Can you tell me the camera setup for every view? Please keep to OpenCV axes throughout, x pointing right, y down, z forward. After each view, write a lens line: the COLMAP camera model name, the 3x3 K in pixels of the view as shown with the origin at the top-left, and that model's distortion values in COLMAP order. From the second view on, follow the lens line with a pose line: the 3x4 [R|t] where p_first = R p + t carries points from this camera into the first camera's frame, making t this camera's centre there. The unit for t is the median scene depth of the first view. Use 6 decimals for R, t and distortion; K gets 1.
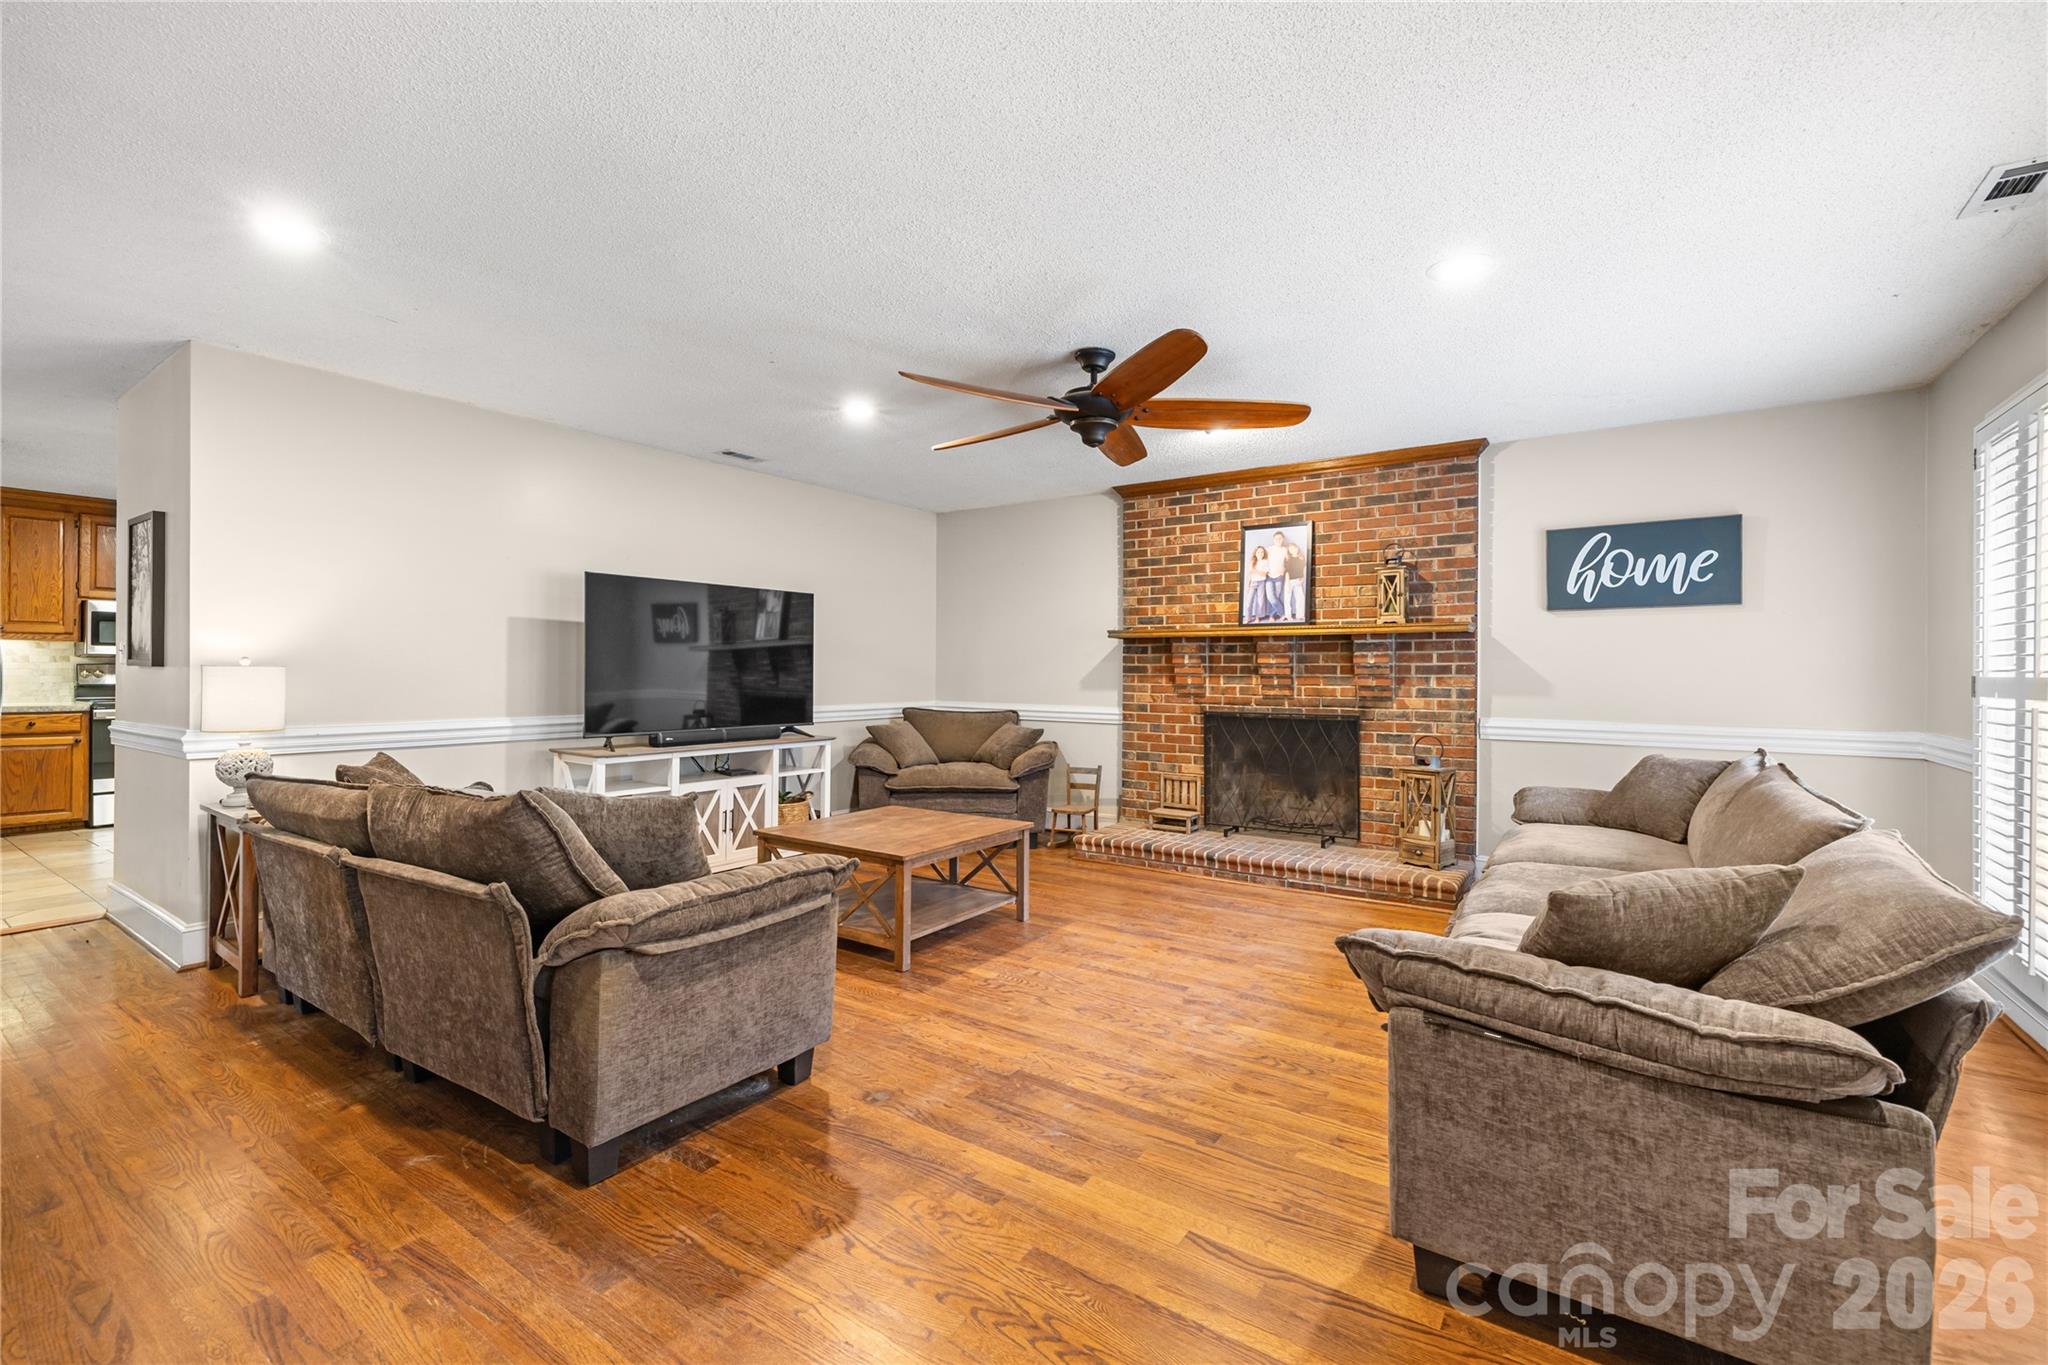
lens RADIAL K [[858.0, 0, 1018.6], [0, 858.0, 673.7], [0, 0, 1]] dist [0.001184, 0.000115]
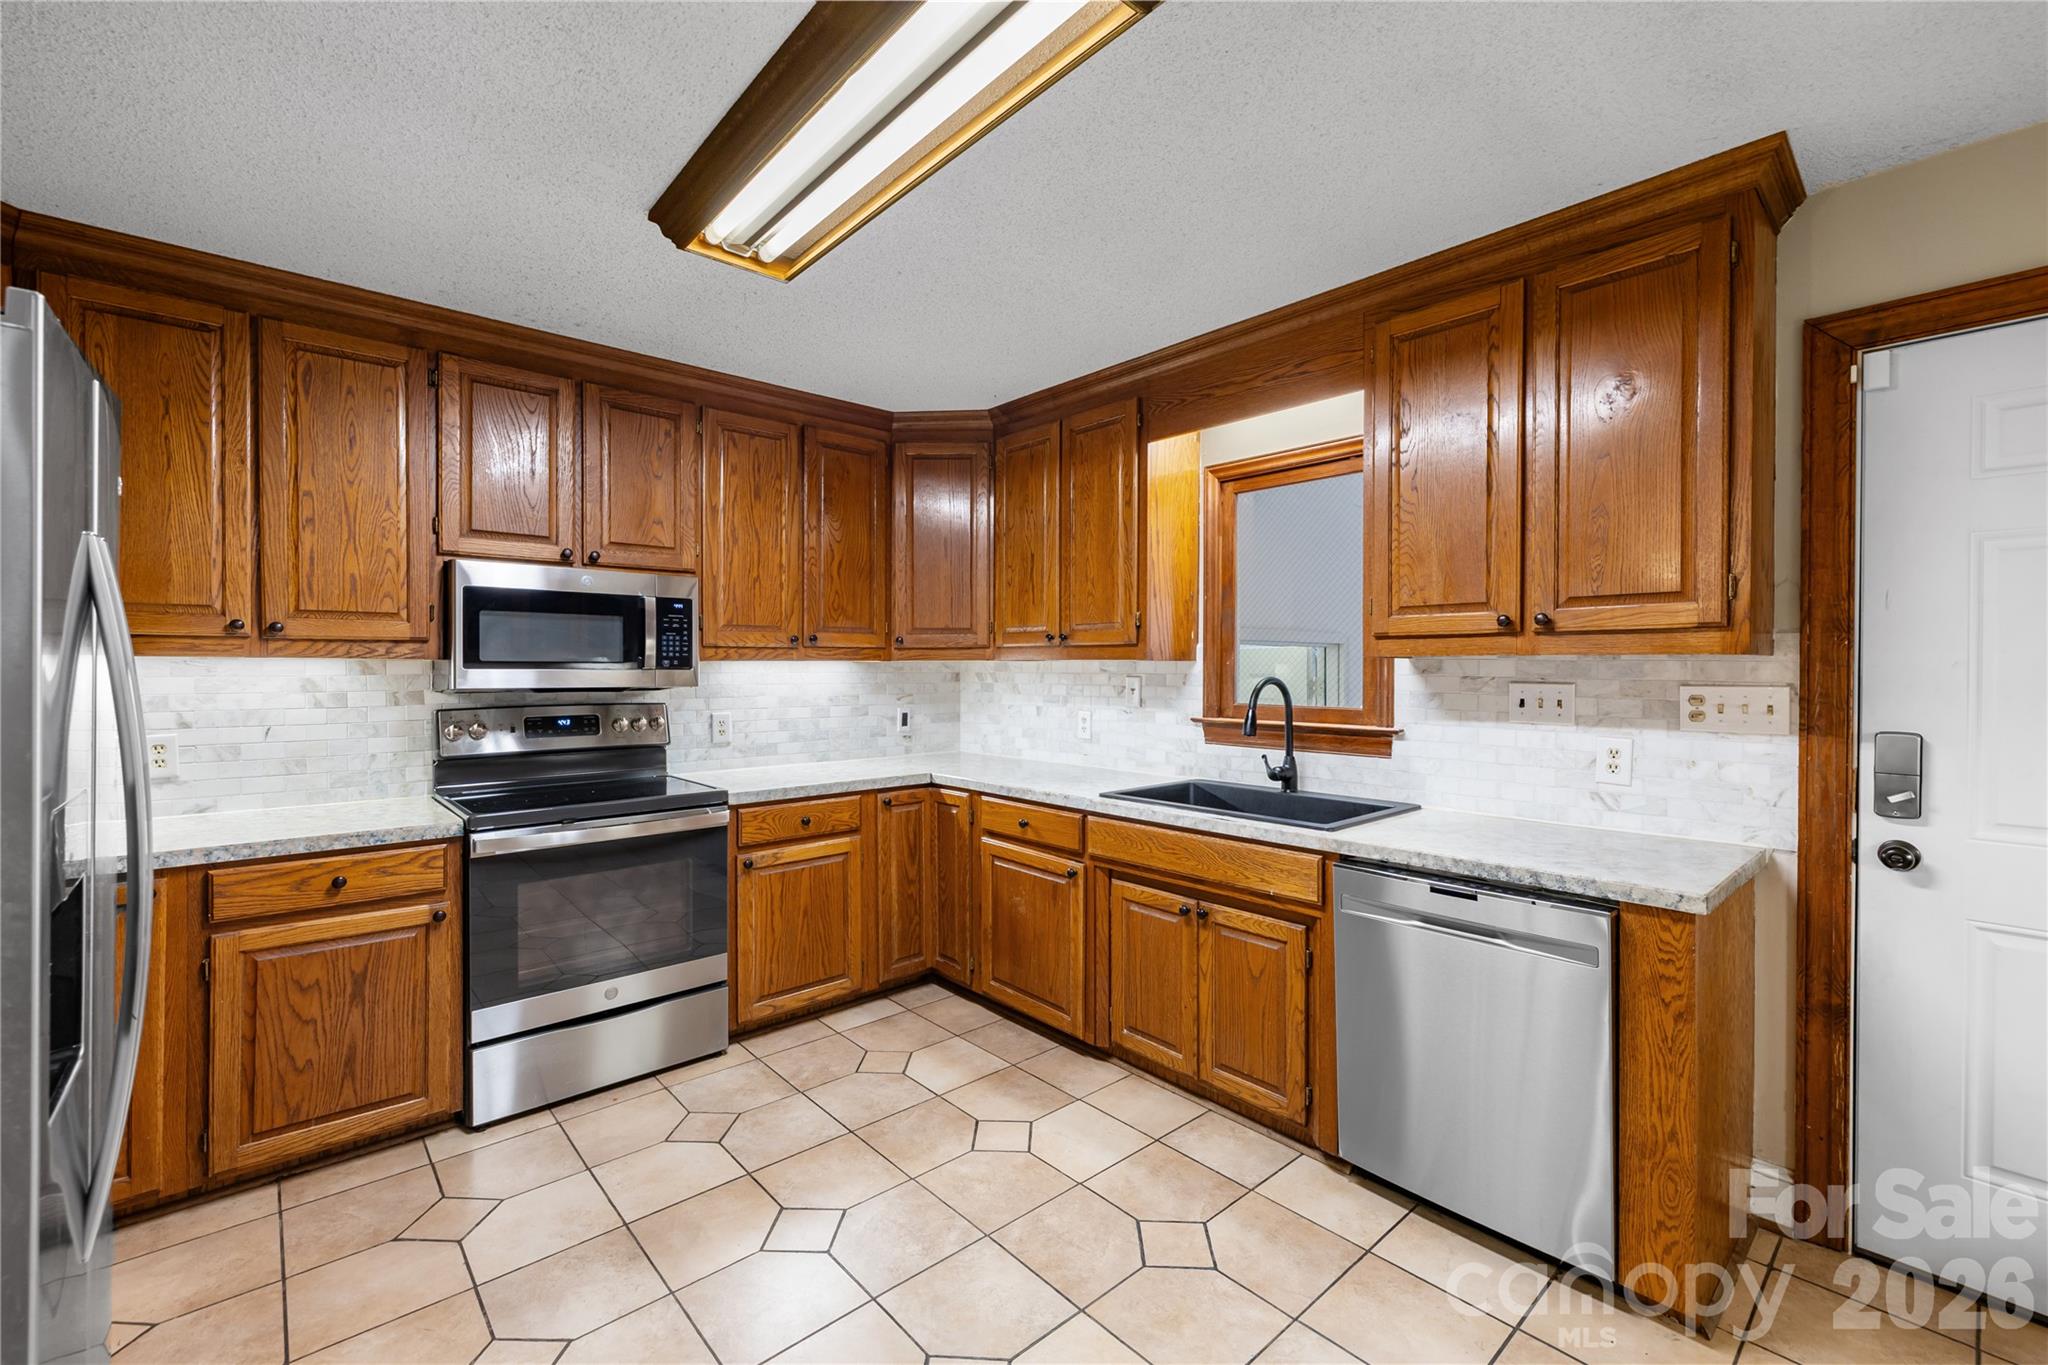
lens RADIAL K [[858.0, 0, 1024.4], [0, 858.0, 674.8], [0, 0, 1]] dist [0.001184, 0.000115]
pose [[0.971792, -0.000312, -0.235838, -0.715099], [0.002783, 0.999945, 0.010148, -0.033336], [0.235822, -0.010518, 0.971739, 0.658150]]
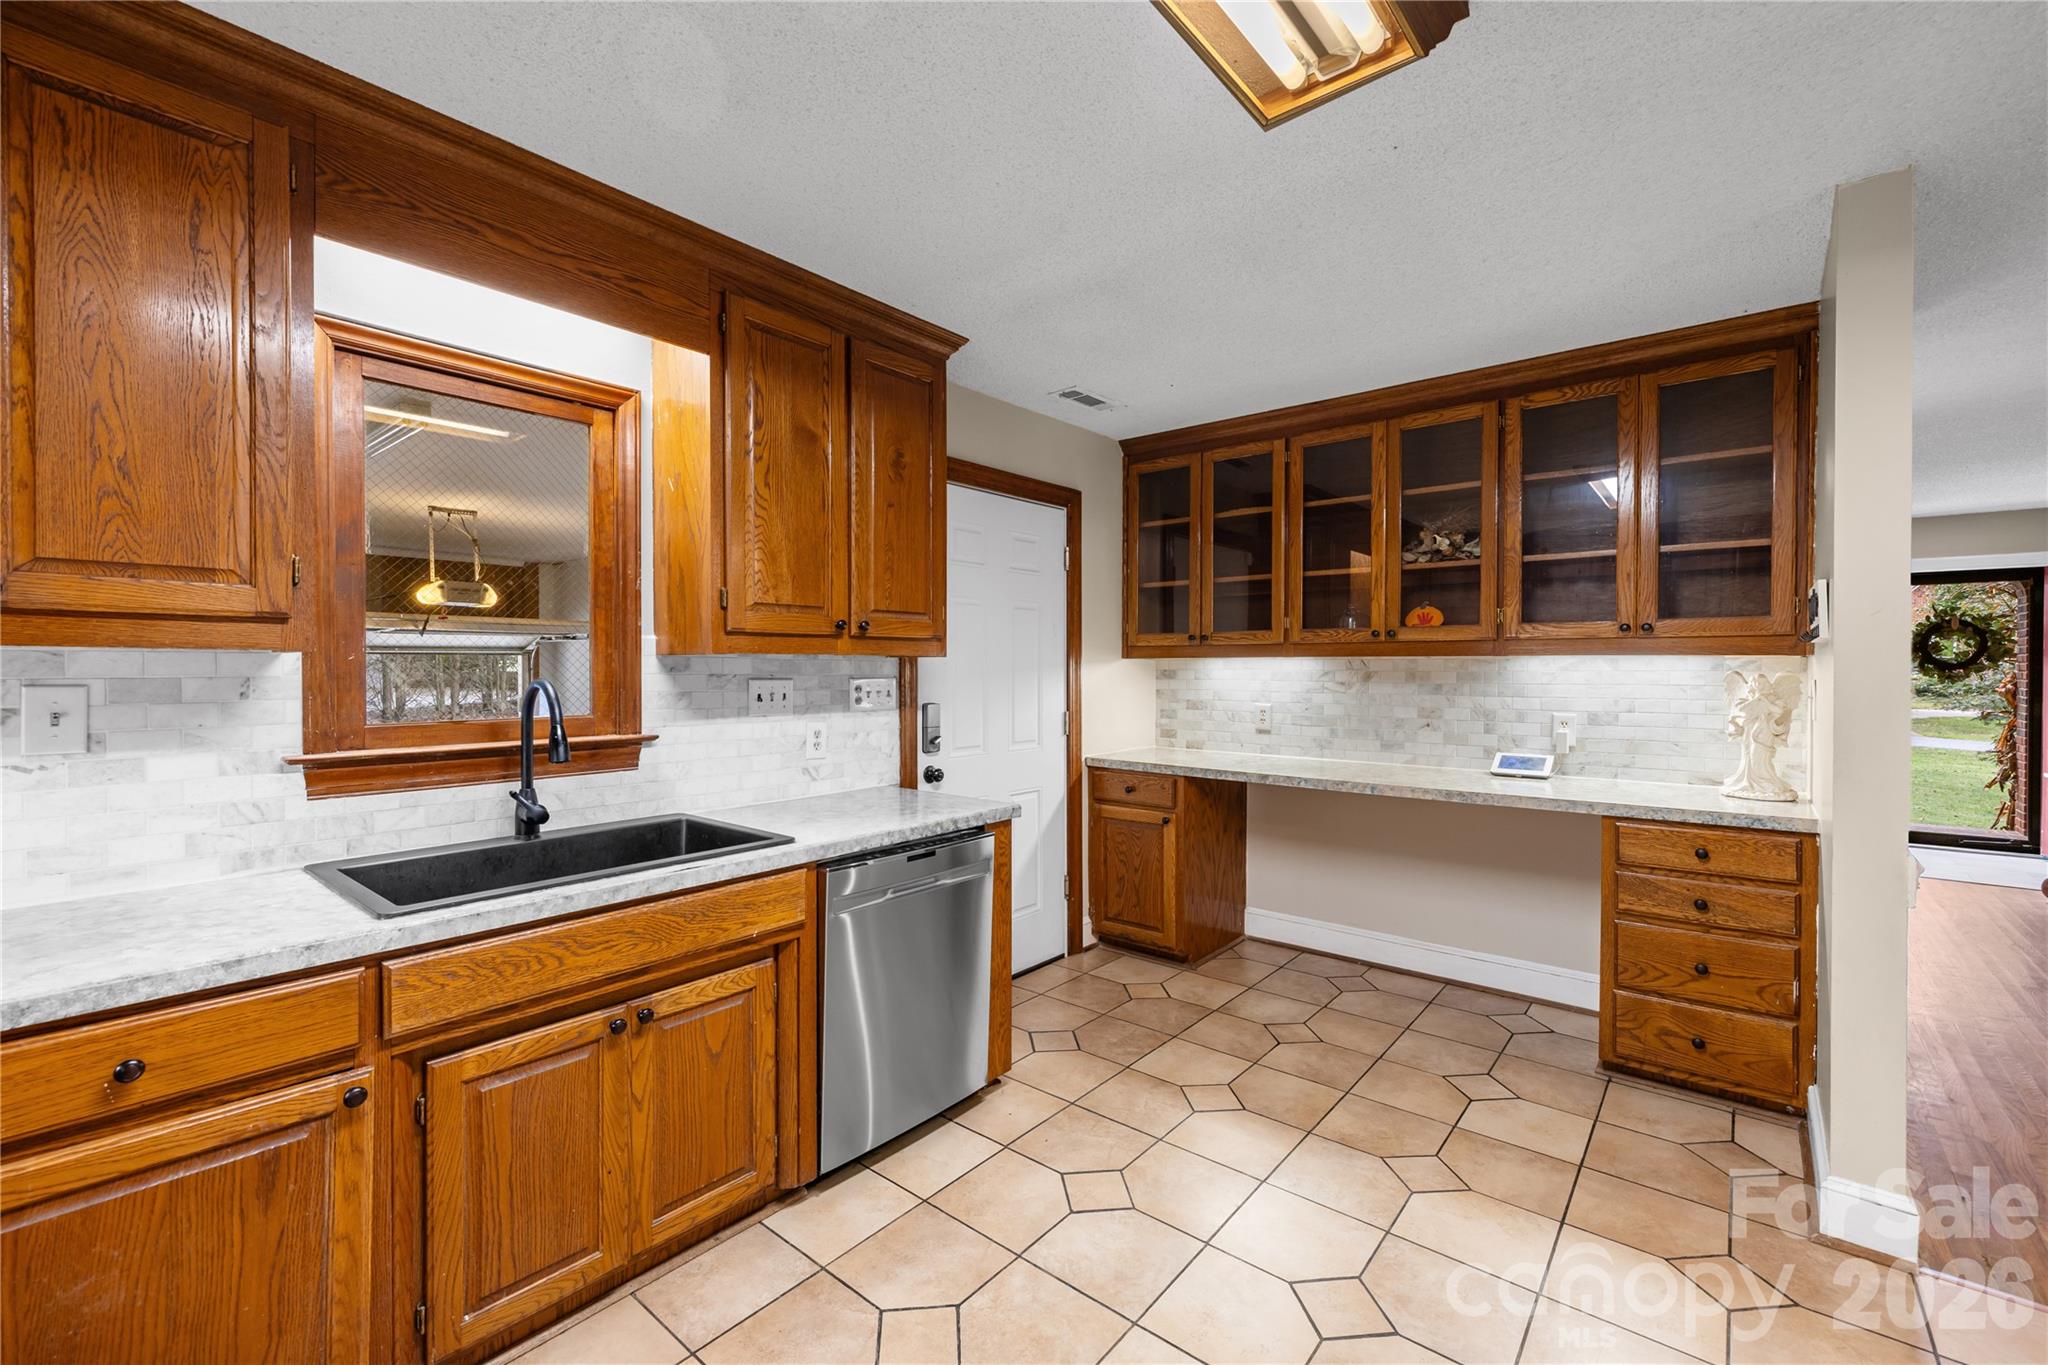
lens RADIAL K [[858.0, 0, 1027.2], [0, 858.0, 675.1], [0, 0, 1]] dist [0.001184, 0.000115]
pose [[0.090505, -0.012925, 0.995812, -0.999720], [-0.002431, 0.999910, 0.013199, -0.033227], [-0.995893, -0.003616, 0.090465, 0.918325]]
